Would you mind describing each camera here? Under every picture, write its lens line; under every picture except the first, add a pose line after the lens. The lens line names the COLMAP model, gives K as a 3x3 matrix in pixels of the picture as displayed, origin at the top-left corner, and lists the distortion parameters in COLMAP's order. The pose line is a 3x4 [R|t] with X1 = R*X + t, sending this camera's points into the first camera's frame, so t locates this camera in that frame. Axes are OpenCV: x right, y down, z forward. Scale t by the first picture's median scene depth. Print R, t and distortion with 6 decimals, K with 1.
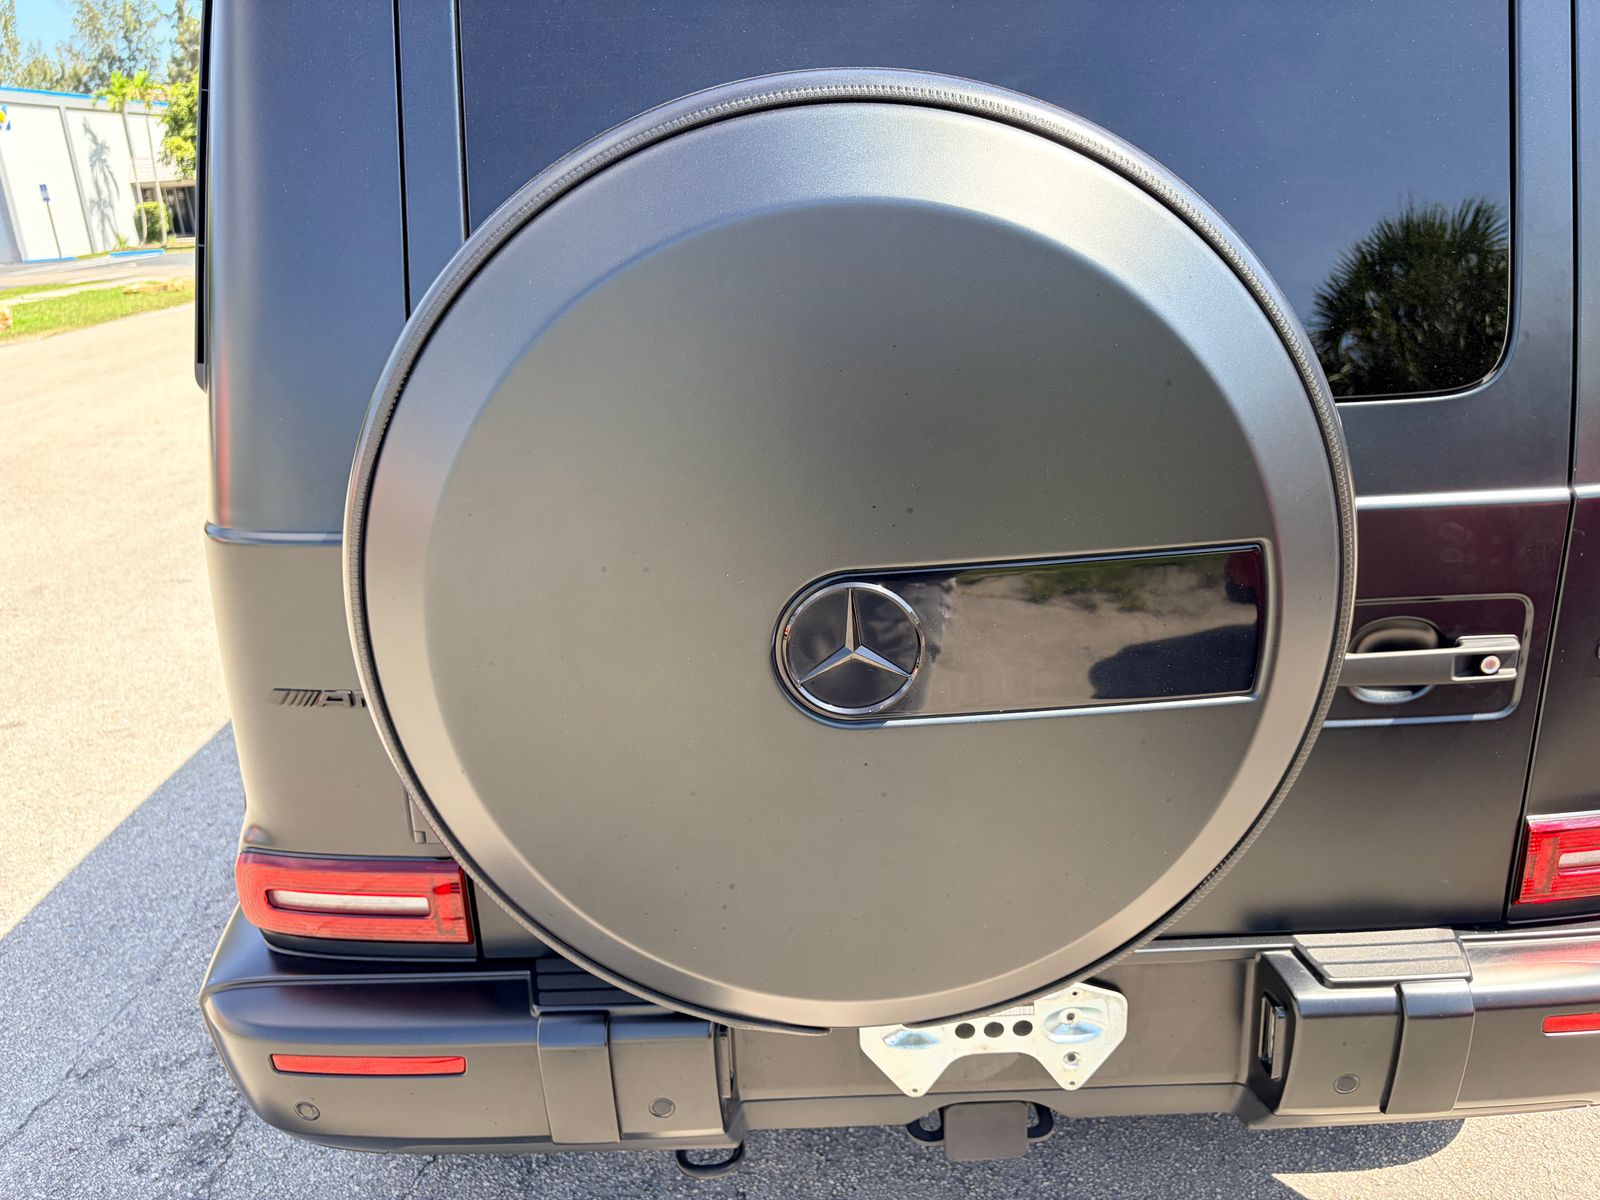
lens RADIAL K [[1227.1, 0, 800.0], [0, 1227.1, 600.0], [0, 0, 1]] dist [0.042363, -0.062216]
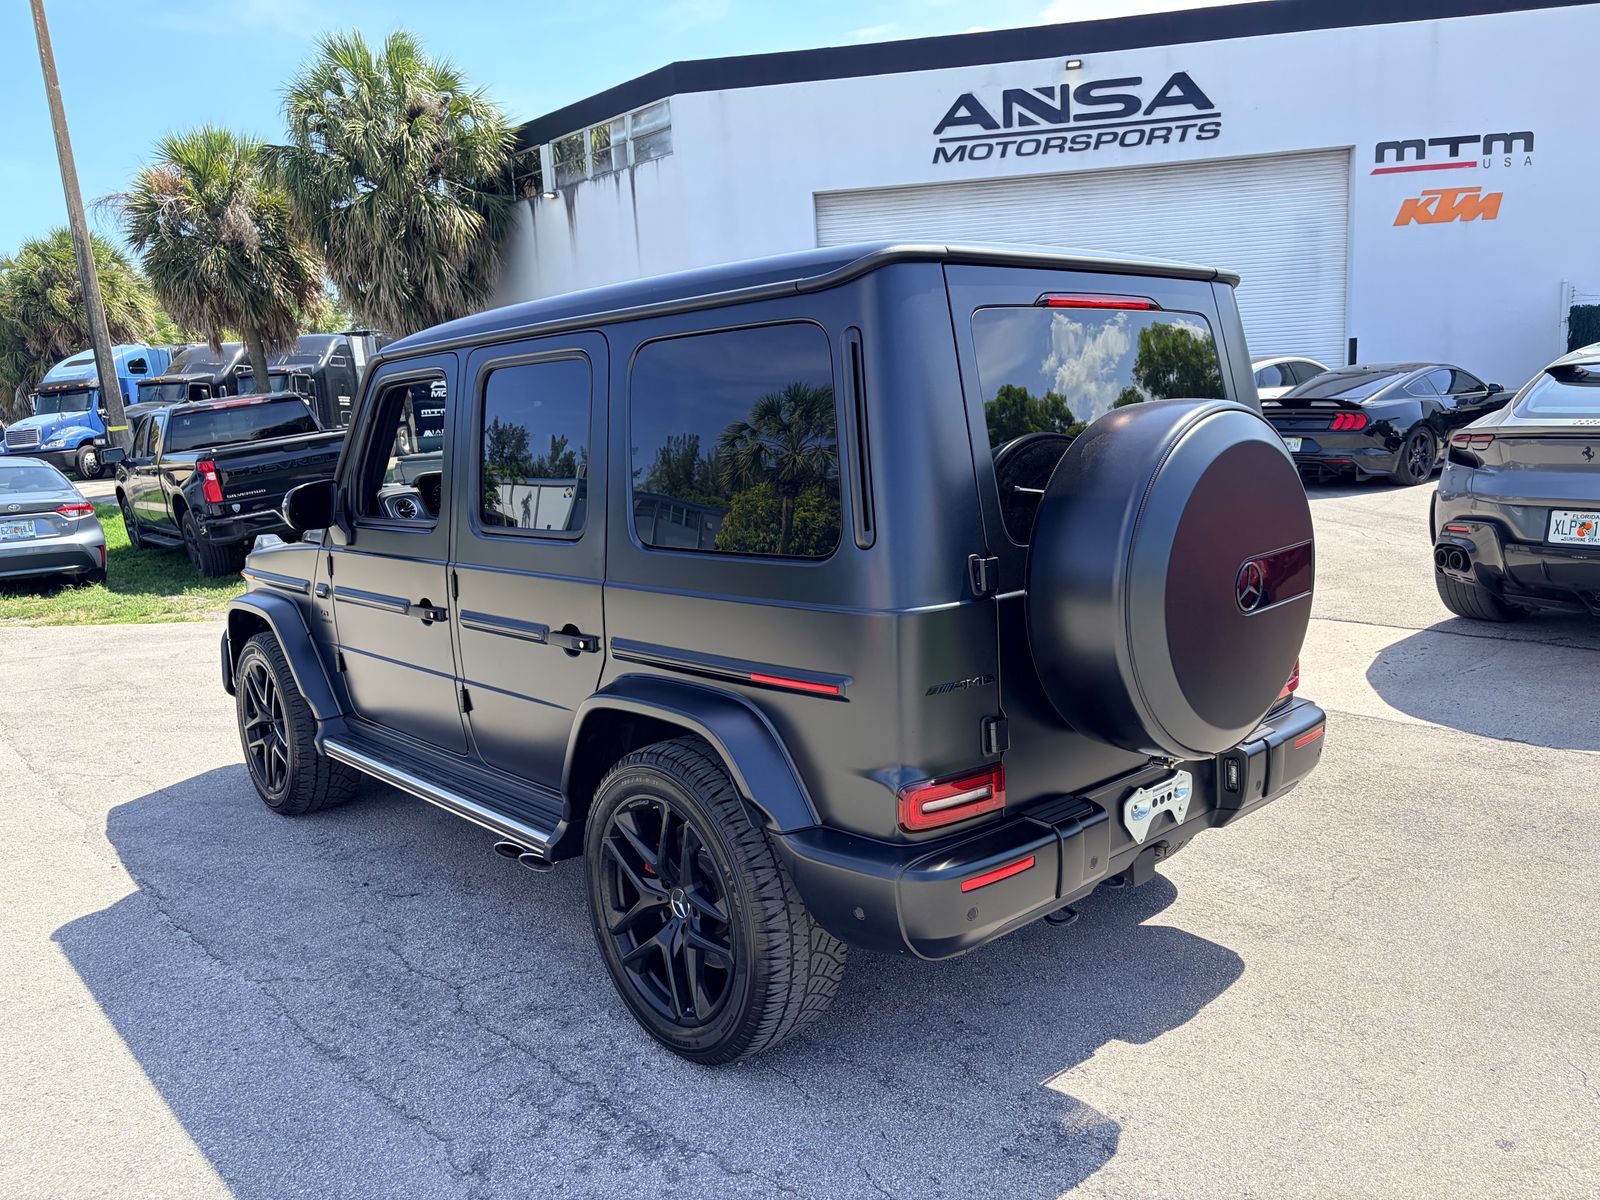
lens RADIAL K [[1225.1, 0, 797.0], [0, 1225.1, 570.0], [0, 0, 1]] dist [-0.002758, -0.001557]
pose [[0.775650, -0.074622, 0.626736, -1.656036], [0.211902, 0.966139, -0.147218, 0.117282], [-0.594529, 0.246997, 0.765198, -0.422645]]
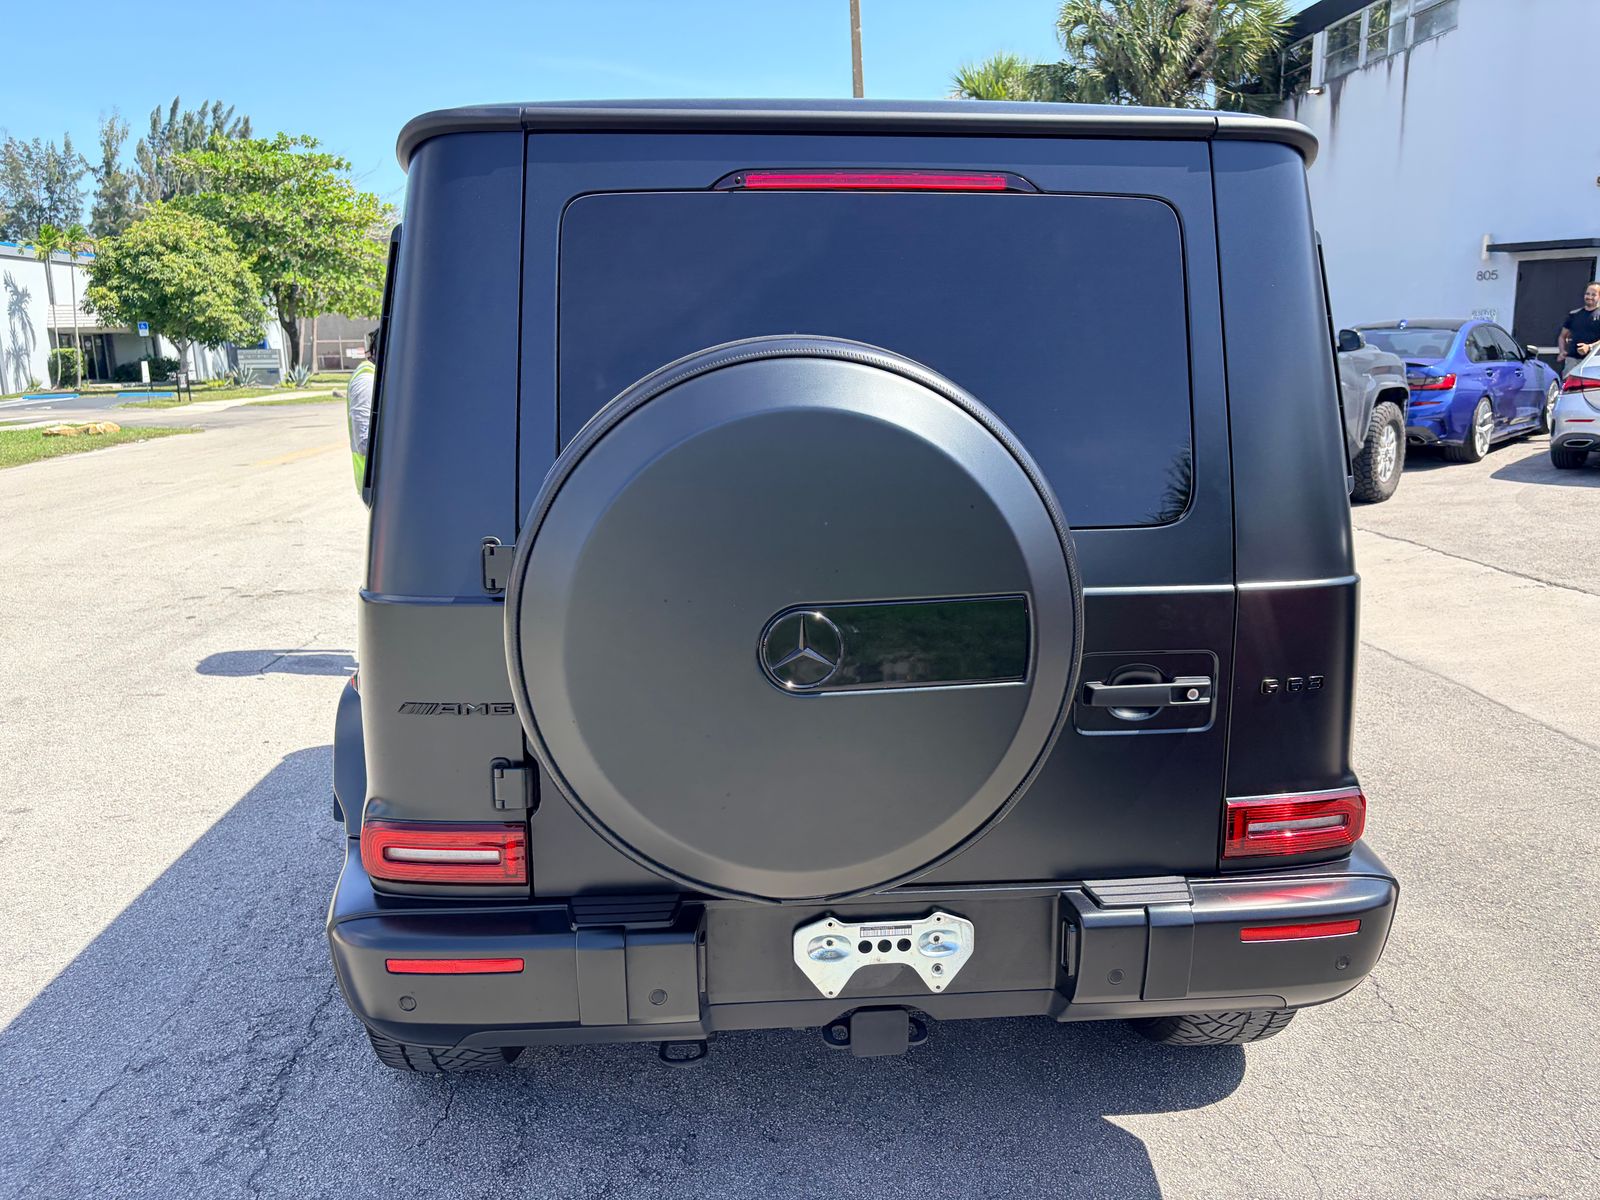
lens RADIAL K [[1227.1, 0, 800.0], [0, 1227.1, 600.0], [0, 0, 1]] dist [0.042363, -0.062216]
pose [[0.996897, 0.021796, 0.075634, -0.059463], [-0.011950, 0.991667, -0.128271, 0.119756], [-0.077799, 0.126970, 0.988851, -0.463681]]
